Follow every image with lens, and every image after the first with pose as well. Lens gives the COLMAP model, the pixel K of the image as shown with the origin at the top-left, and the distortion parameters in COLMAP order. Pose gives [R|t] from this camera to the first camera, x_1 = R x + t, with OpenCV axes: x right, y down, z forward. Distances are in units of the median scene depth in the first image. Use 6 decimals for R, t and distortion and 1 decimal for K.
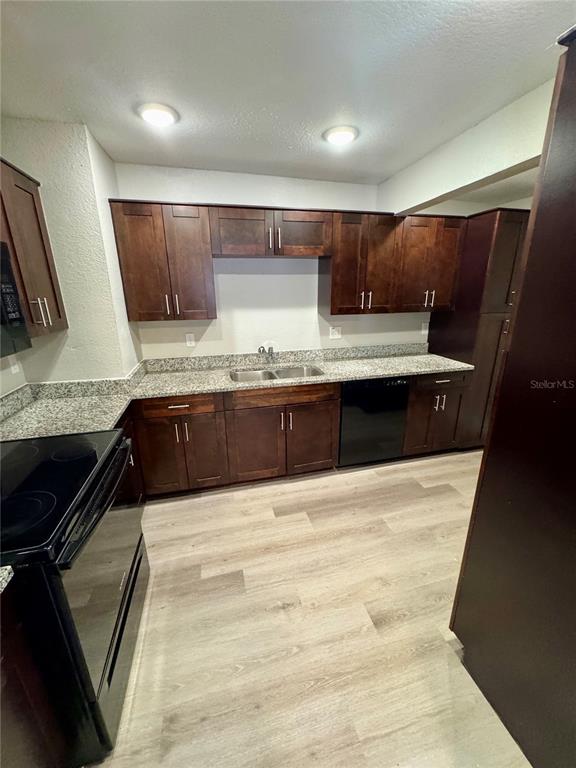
lens RADIAL K [[306.8, 0, 289.0], [0, 306.8, 383.7], [0, 0, 1]] dist [-0.006273, 0.000400]
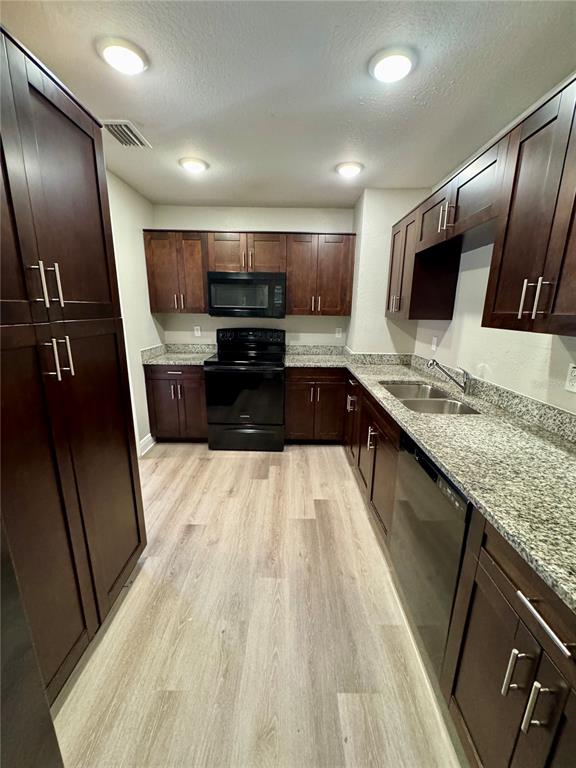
lens RADIAL K [[306.8, 0, 289.0], [0, 306.8, 383.7], [0, 0, 1]] dist [-0.006273, 0.000400]
pose [[-0.250165, 0.239847, -0.938025, 0.968502], [-0.295239, 0.903791, 0.309831, -0.256771], [0.922091, 0.354451, -0.155284, 1.034465]]
